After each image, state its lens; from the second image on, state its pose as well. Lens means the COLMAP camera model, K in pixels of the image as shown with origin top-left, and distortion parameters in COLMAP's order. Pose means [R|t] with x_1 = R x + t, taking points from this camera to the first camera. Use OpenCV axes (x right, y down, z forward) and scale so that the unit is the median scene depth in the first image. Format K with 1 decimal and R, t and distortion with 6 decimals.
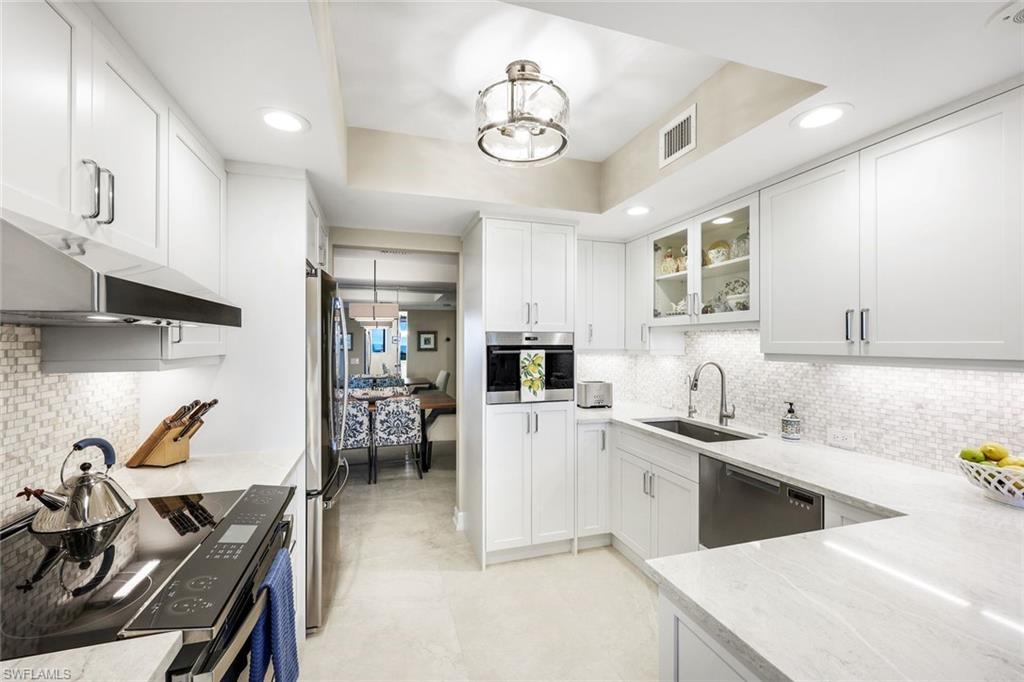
lens RADIAL K [[416.3, 0, 512.8], [0, 416.3, 341.6], [0, 0, 1]] dist [-0.000117, 0.000091]
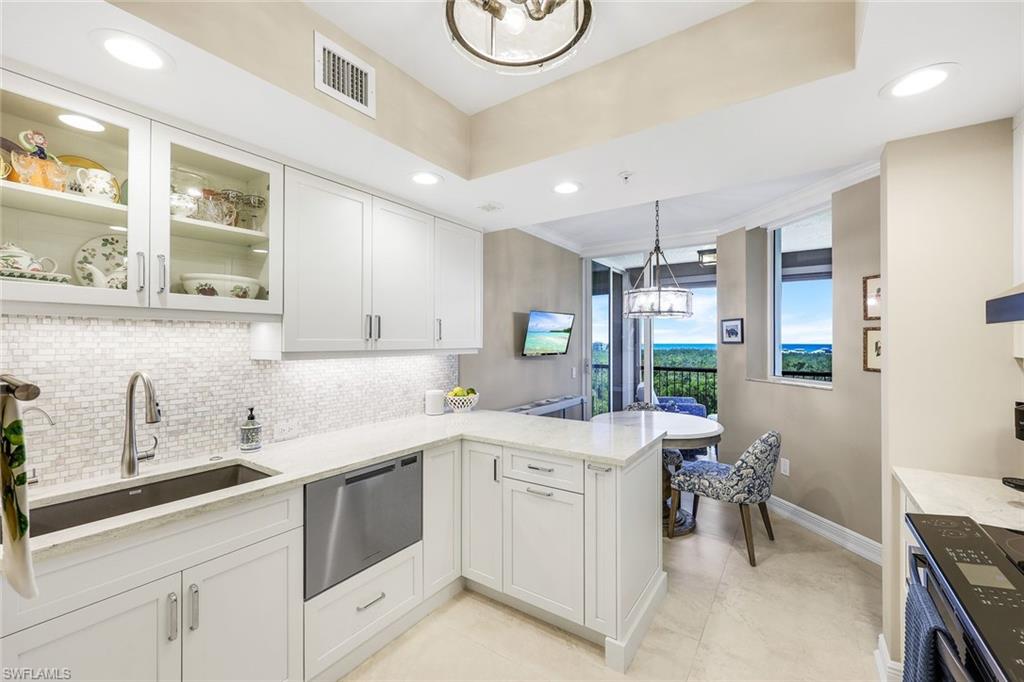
lens RADIAL K [[416.3, 0, 510.3], [0, 416.3, 338.8], [0, 0, 1]] dist [-0.000117, 0.000091]
pose [[-0.601467, 0.002098, 0.798895, -0.395824], [-0.003472, 0.999980, -0.005241, 0.002898], [-0.798890, -0.005926, -0.601448, 1.173705]]
